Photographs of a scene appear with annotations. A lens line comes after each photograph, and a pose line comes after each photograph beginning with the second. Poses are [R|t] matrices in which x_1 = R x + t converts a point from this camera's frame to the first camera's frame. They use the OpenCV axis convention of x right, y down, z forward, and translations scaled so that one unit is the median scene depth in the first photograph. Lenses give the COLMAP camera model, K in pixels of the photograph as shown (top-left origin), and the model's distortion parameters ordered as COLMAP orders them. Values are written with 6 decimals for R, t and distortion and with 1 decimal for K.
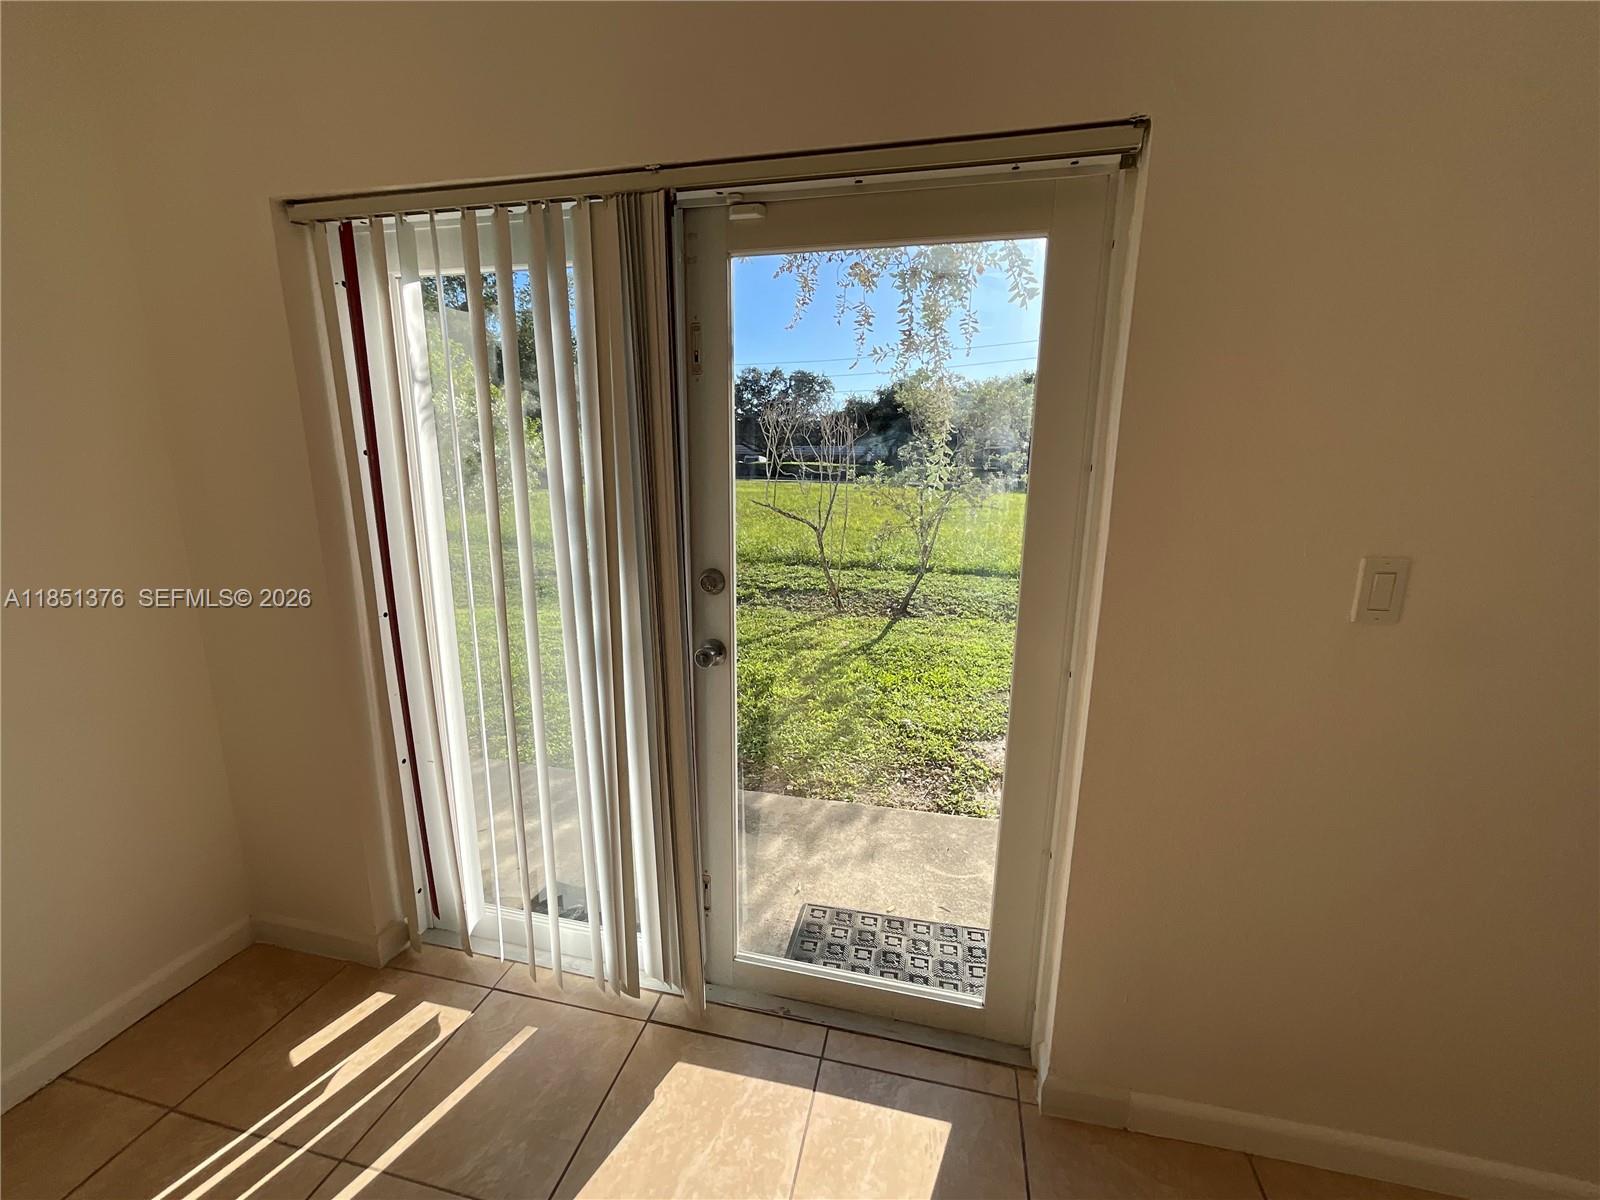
lens RADIAL K [[650.7, 0, 800.0], [0, 650.7, 600.0], [0, 0, 1]] dist [-0.002034, 0.000414]
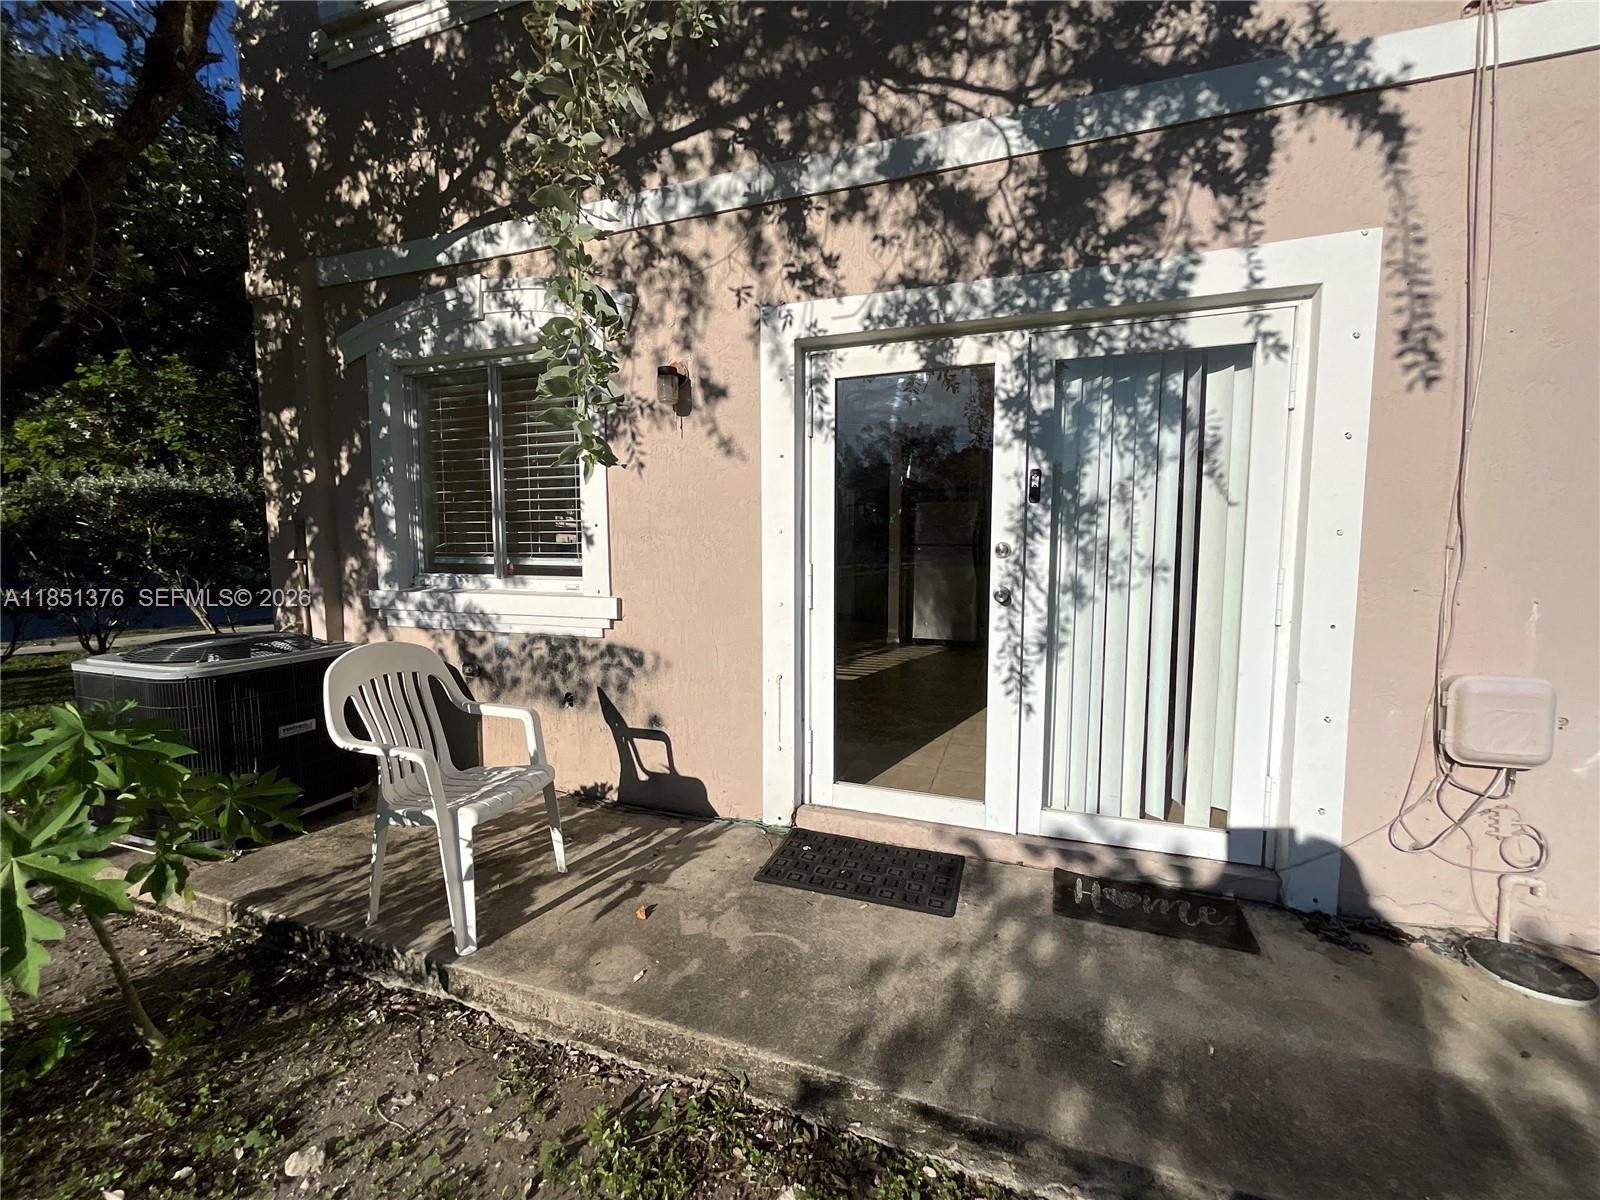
lens RADIAL K [[650.7, 0, 800.0], [0, 650.7, 600.0], [0, 0, 1]] dist [-0.002034, 0.000414]
pose [[-0.993229, -0.020295, 0.114384, 0.115851], [0.013169, 0.958604, 0.284436, -0.231484], [-0.115421, 0.284017, -0.951847, 1.579641]]
